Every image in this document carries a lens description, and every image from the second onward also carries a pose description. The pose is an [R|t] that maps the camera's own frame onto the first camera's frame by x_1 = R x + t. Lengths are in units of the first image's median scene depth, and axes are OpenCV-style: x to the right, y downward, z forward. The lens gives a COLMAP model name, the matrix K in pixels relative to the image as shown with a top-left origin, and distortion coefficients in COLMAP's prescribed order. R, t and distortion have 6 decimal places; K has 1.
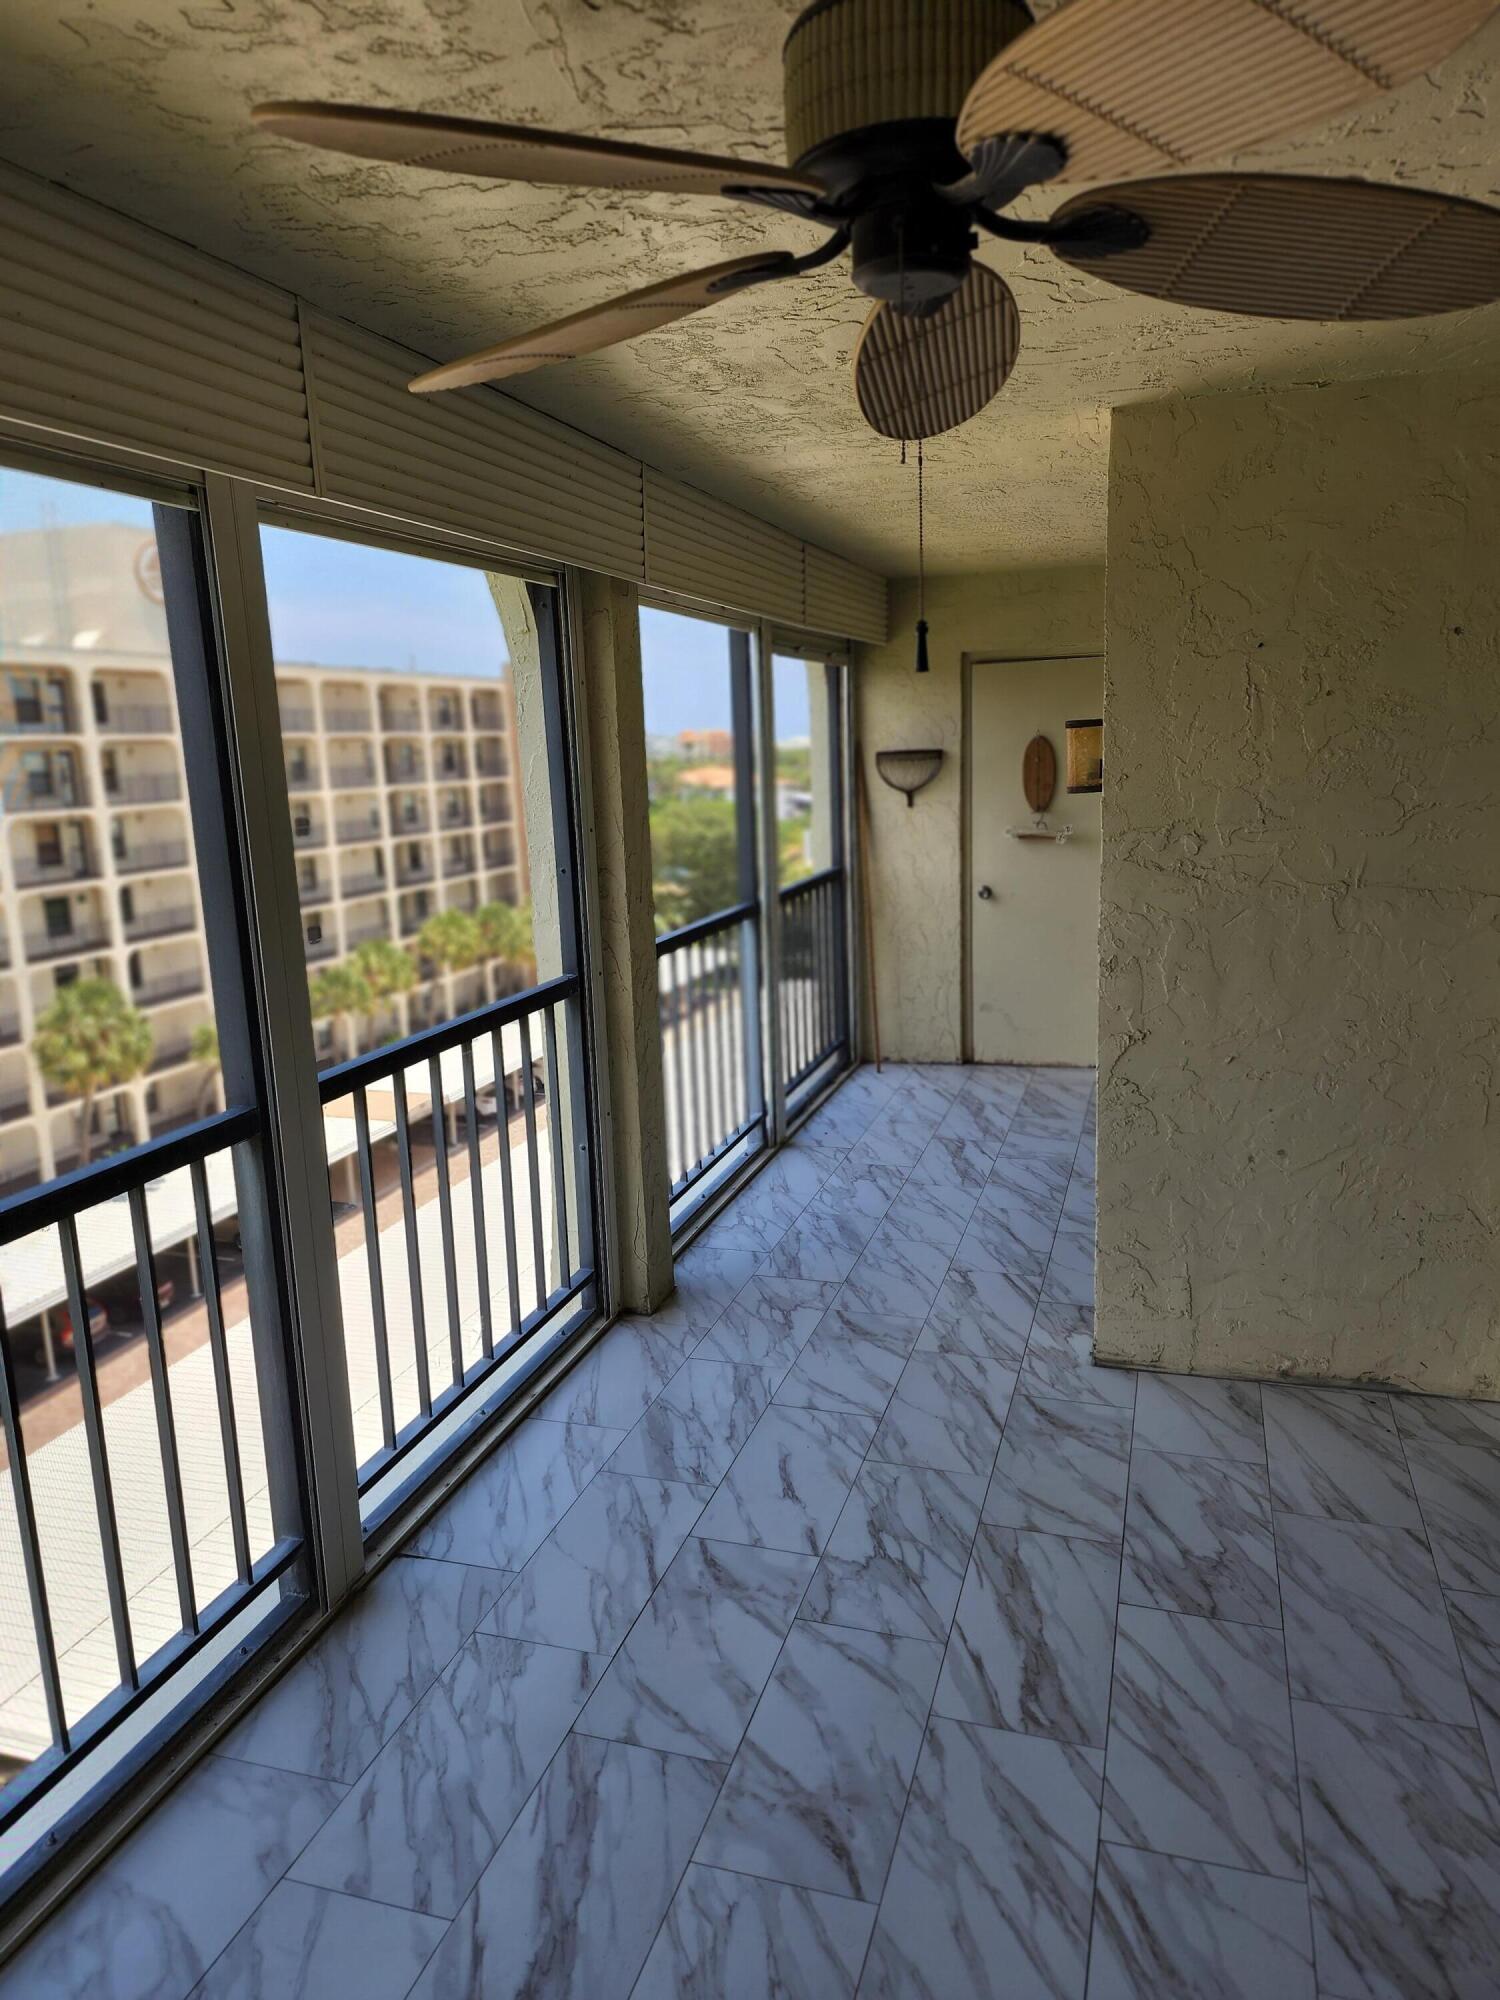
lens RADIAL K [[1349.1, 0, 750.5], [0, 1349.1, 999.9], [0, 0, 1]] dist [0.069996, -0.068540]
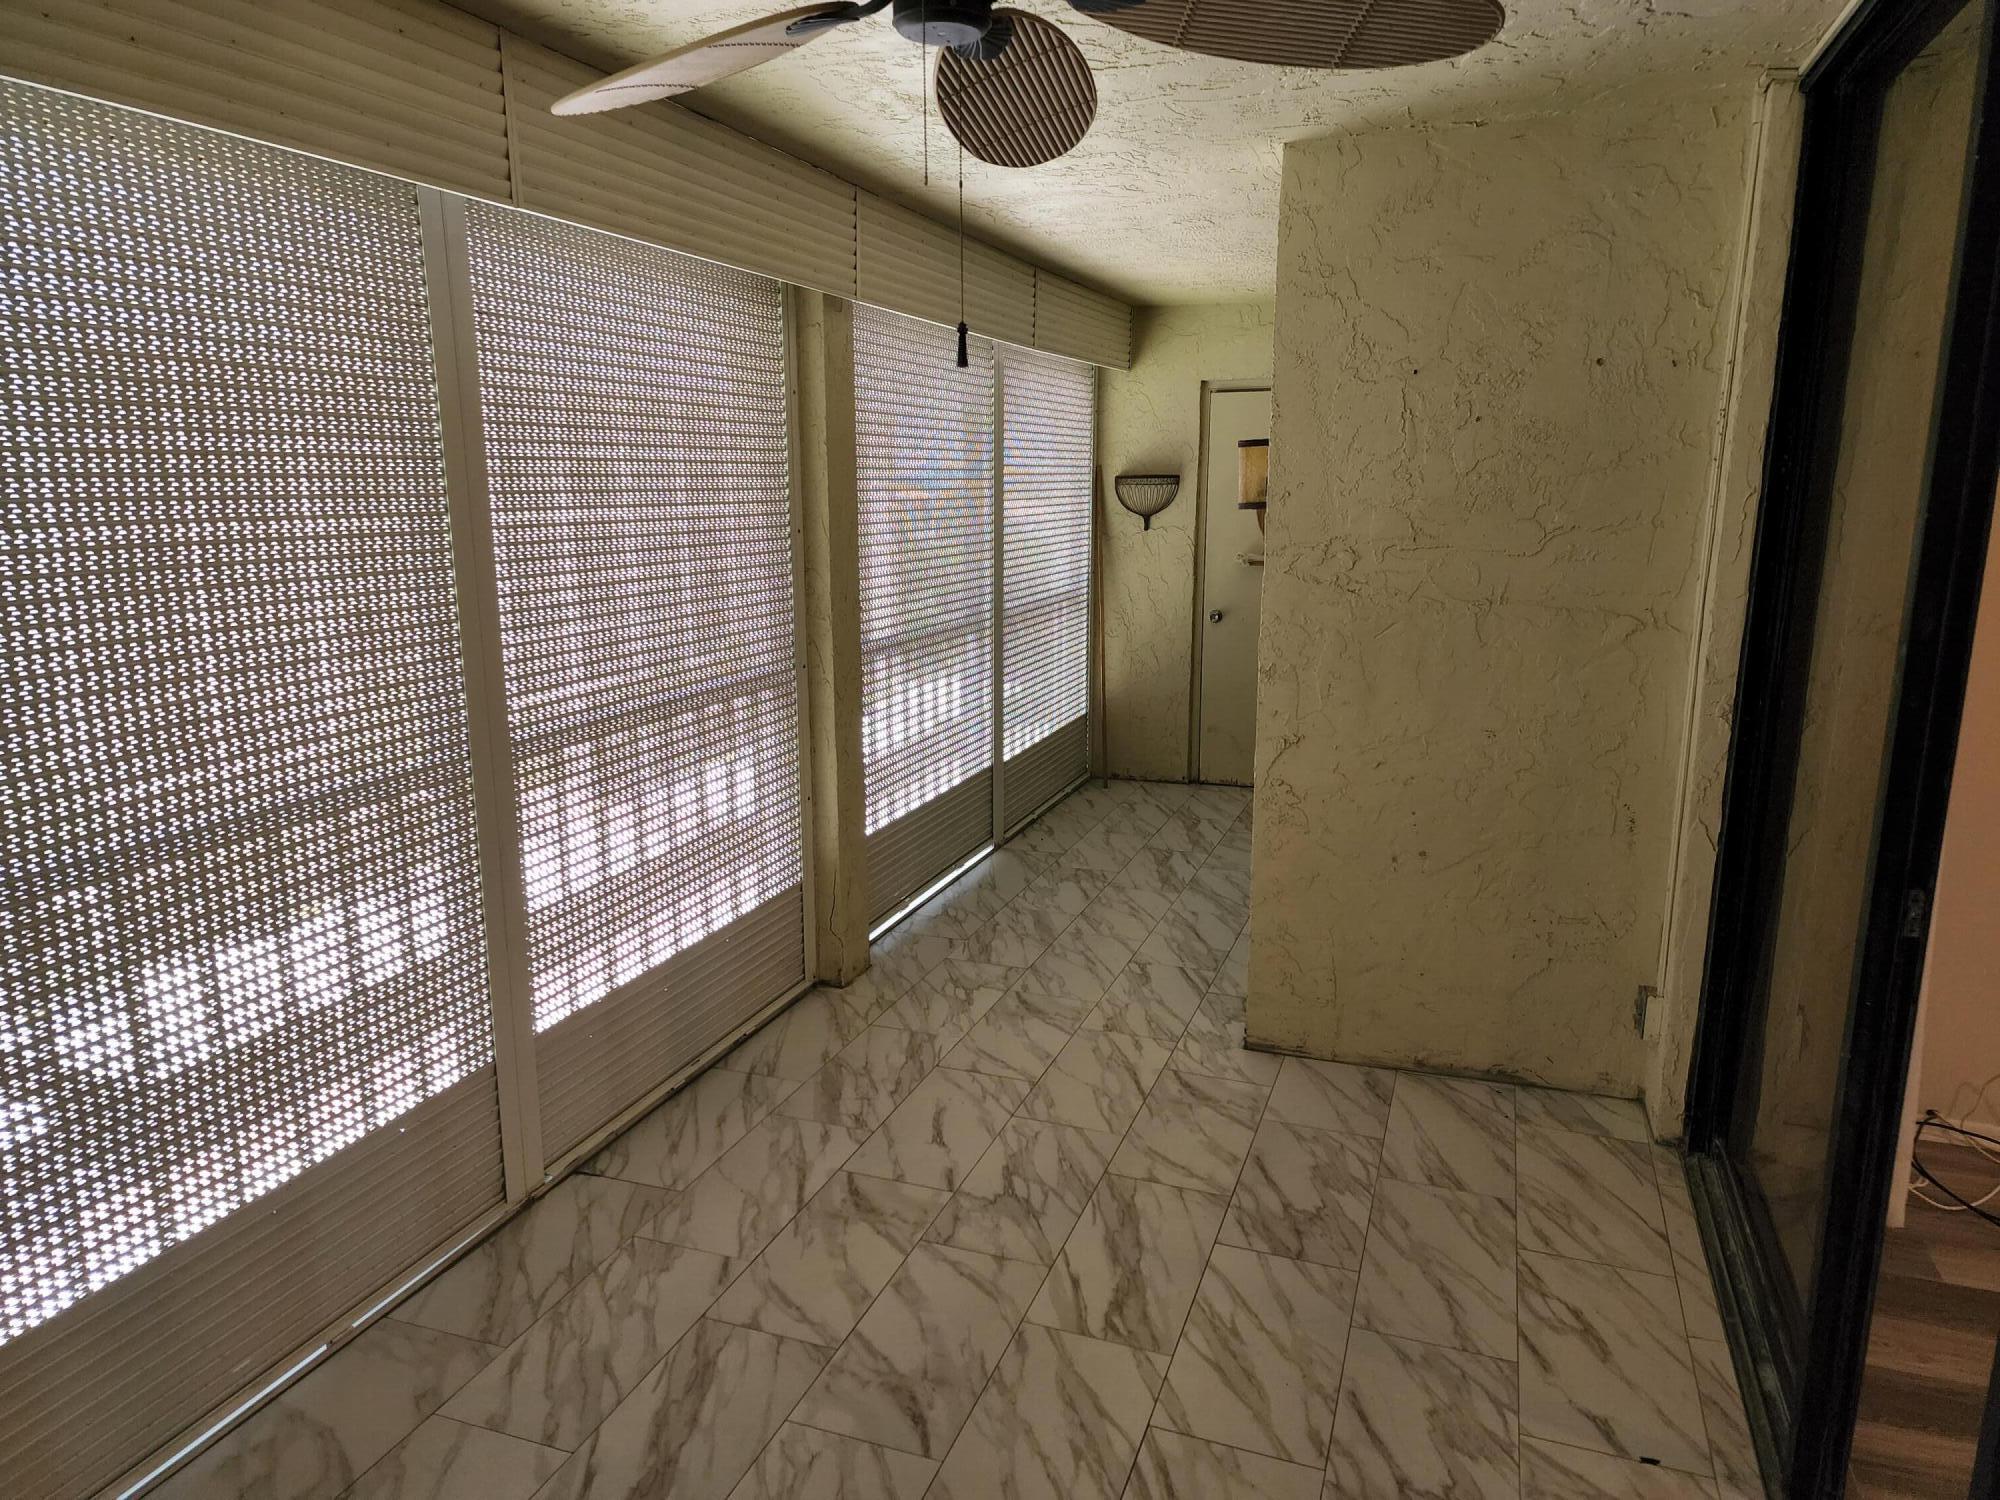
lens RADIAL K [[1349.1, 0, 978.5], [0, 1349.1, 754.1], [0, 0, 1]] dist [0.069996, -0.068540]
pose [[0.998046, 0.041504, -0.046717, 0.109487], [-0.040782, 0.999035, 0.016290, 0.038042], [0.047348, -0.014353, 0.998775, -0.088780]]
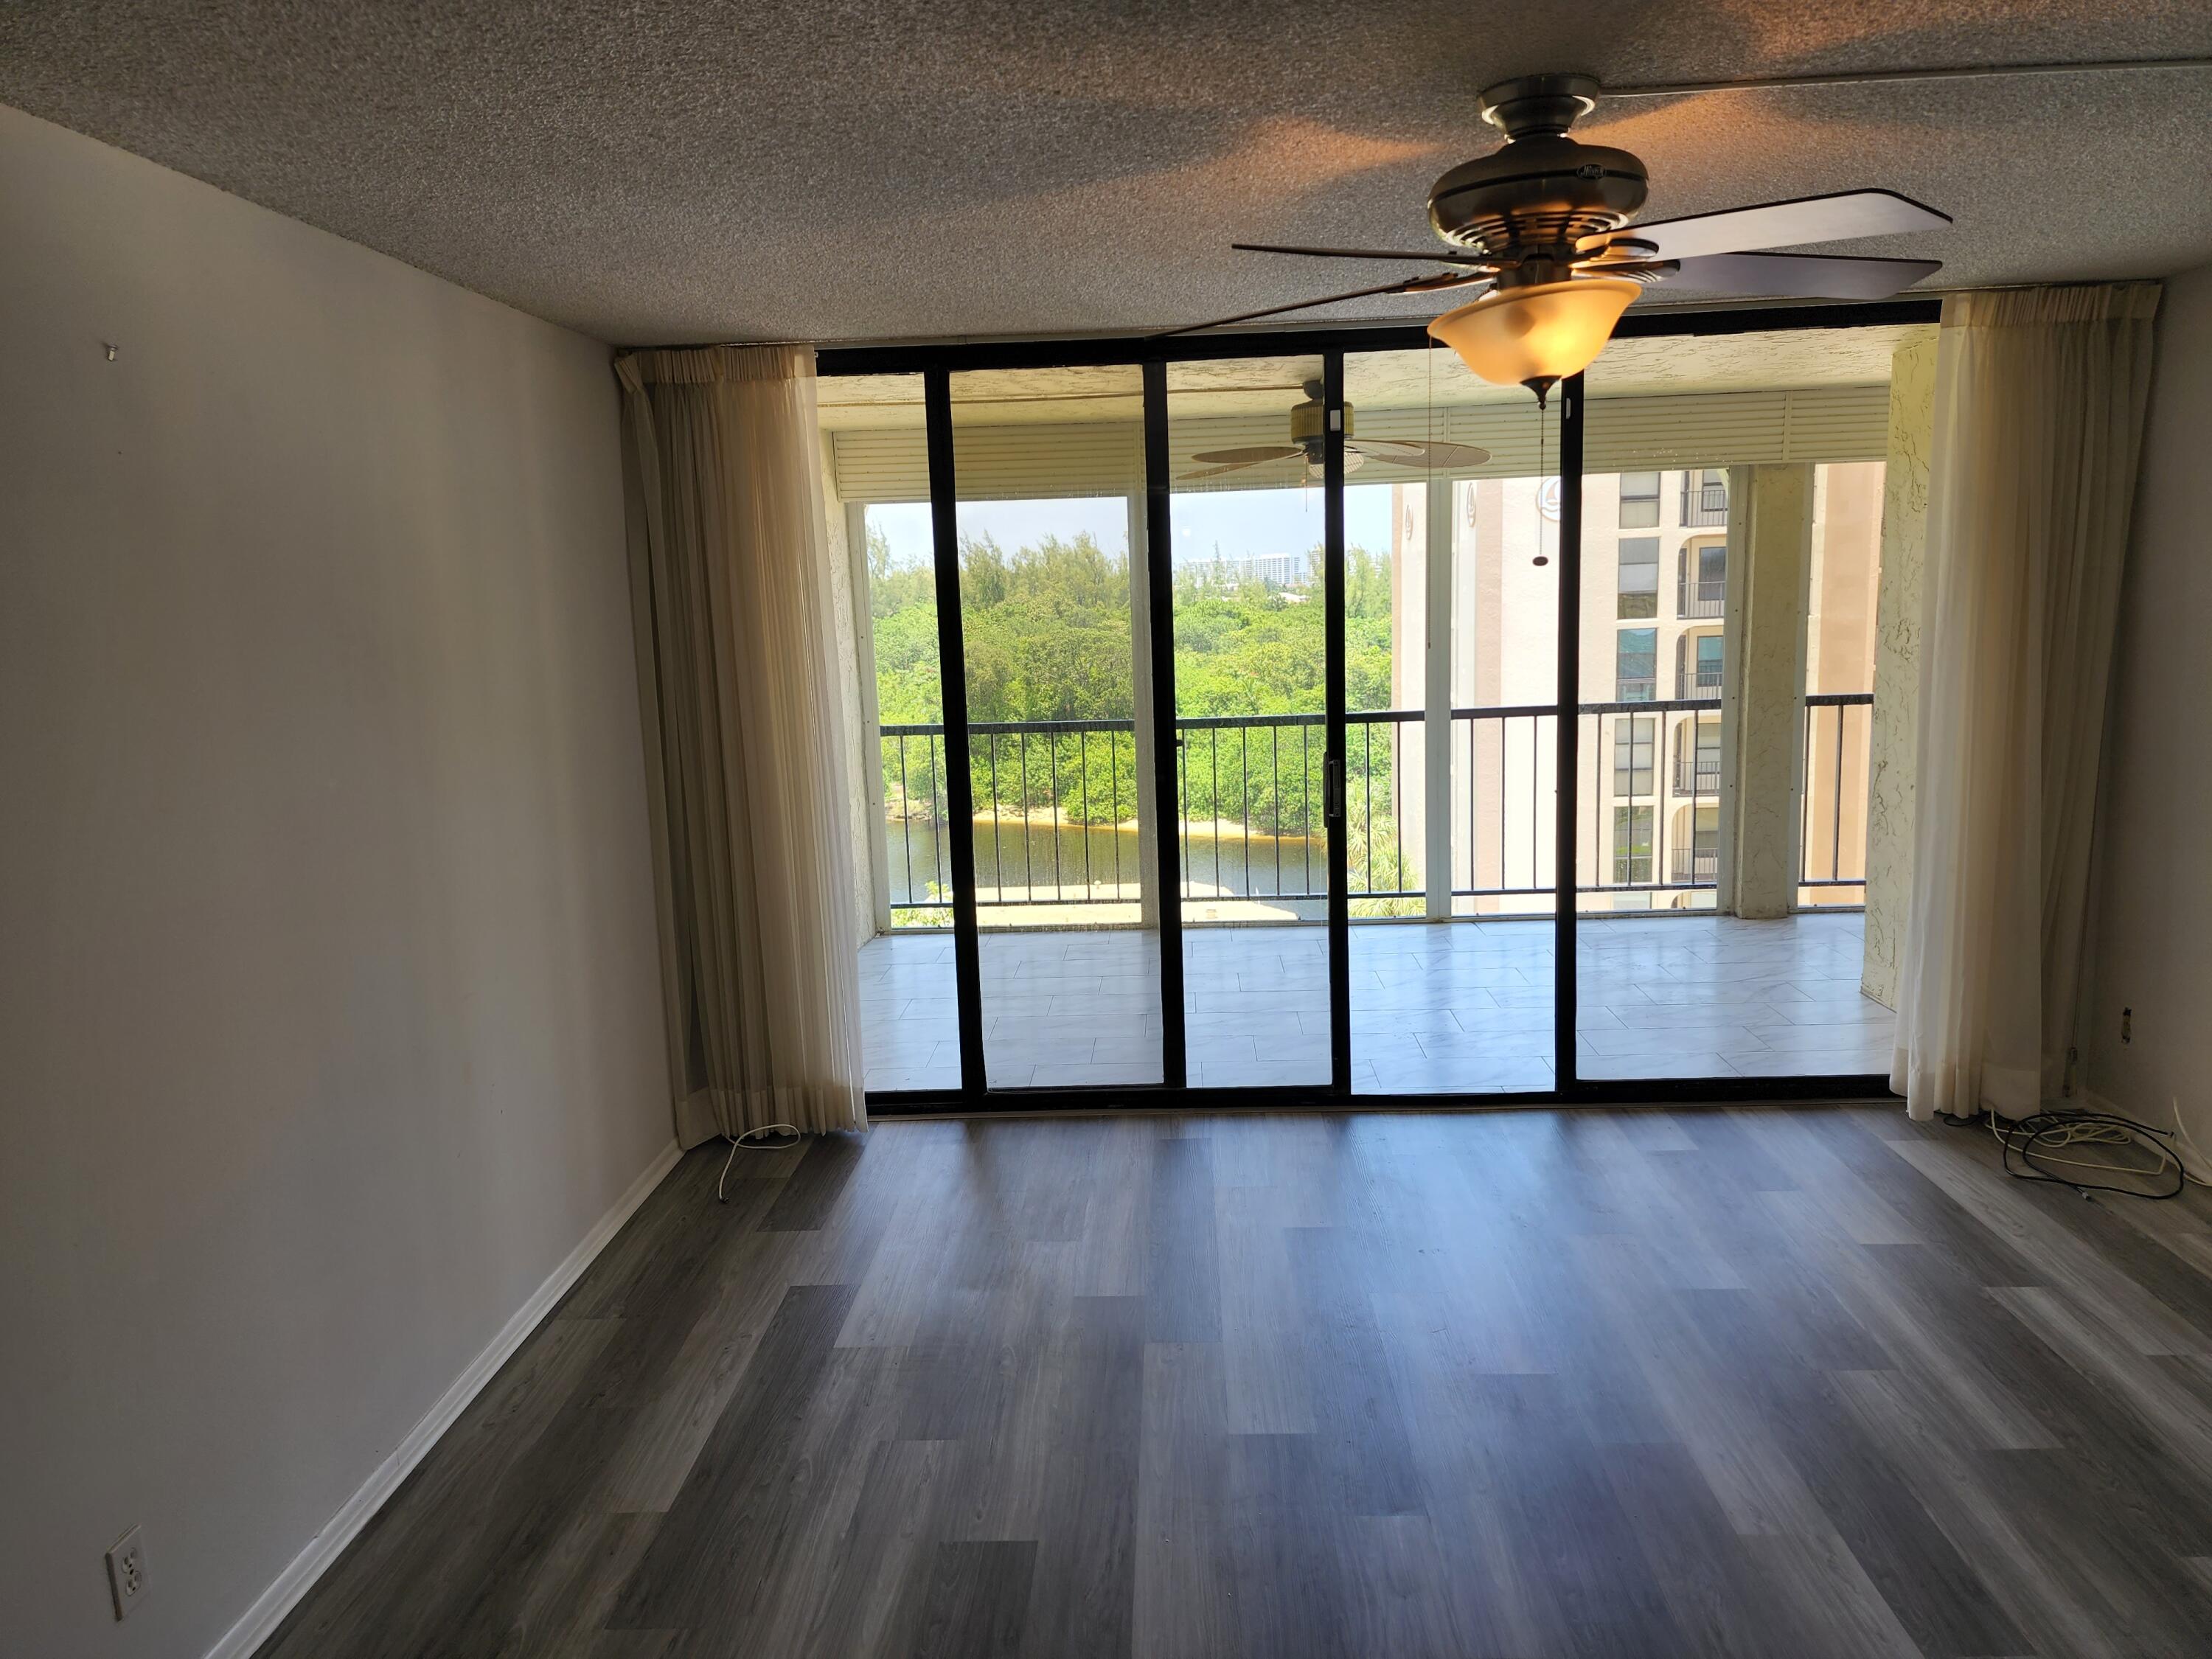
lens RADIAL K [[1492.2, 0, 1110.5], [0, 1492.2, 835.6], [0, 0, 1]] dist [0.069996, -0.068540]
pose [[0.268839, 0.188568, -0.944546, 1.998374], [-0.158446, 0.975947, 0.149740, -0.013782], [0.950063, 0.109403, 0.292251, -0.333062]]
